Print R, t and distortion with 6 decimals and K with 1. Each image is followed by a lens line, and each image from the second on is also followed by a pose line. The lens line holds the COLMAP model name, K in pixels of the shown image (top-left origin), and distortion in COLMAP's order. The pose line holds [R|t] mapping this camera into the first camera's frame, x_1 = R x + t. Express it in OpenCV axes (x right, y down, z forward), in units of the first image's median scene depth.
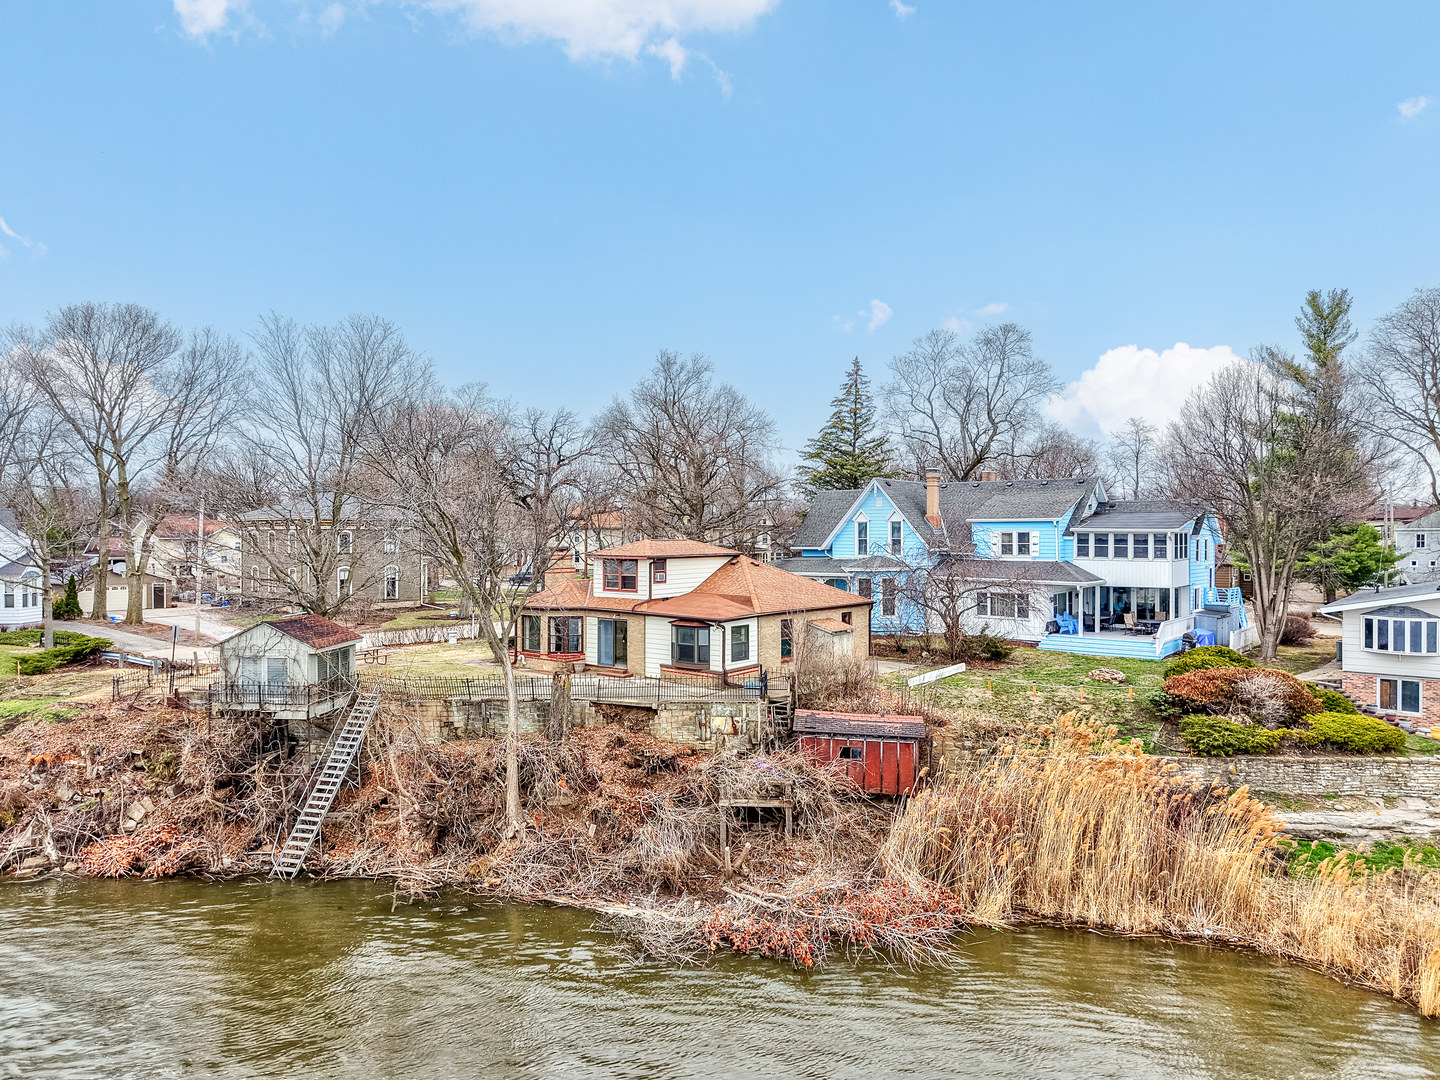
lens RADIAL K [[966.7, 0, 720.0], [0, 966.7, 540.0], [0, 0, 1]] dist [0.088538, -0.156363]
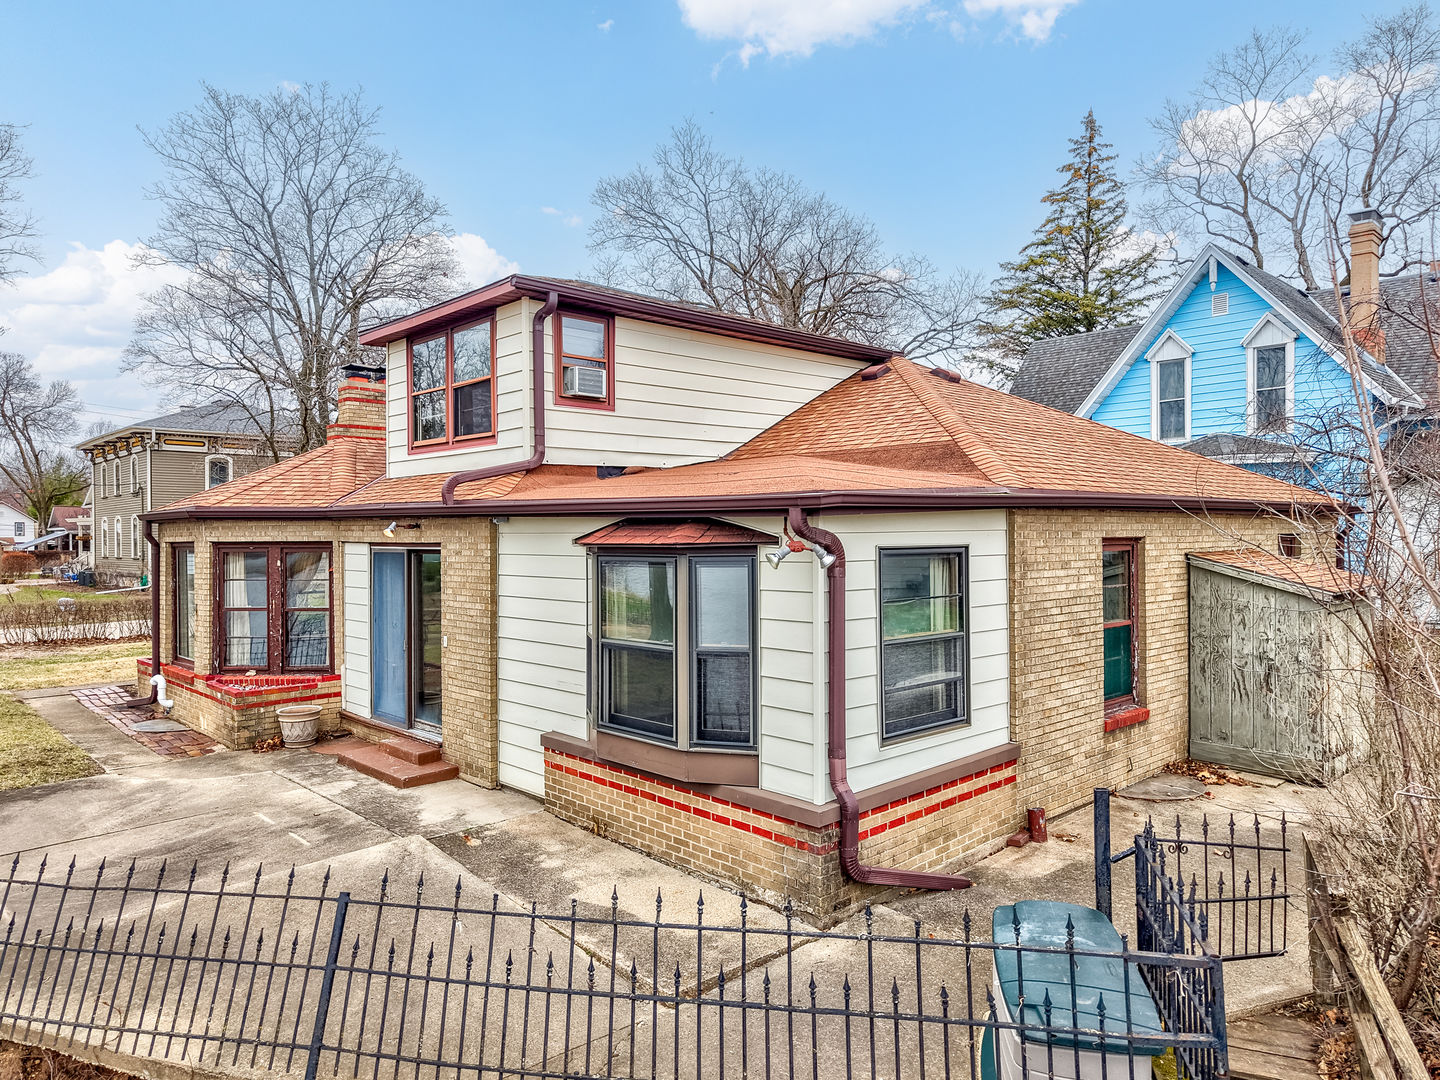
lens RADIAL K [[966.7, 0, 720.0], [0, 966.7, 540.0], [0, 0, 1]] dist [0.088538, -0.156363]
pose [[0.992587, -0.004952, -0.121438, 0.004091], [0.004768, 0.999987, -0.001805, 0.082976], [0.121445, 0.001213, 0.992597, 0.770421]]
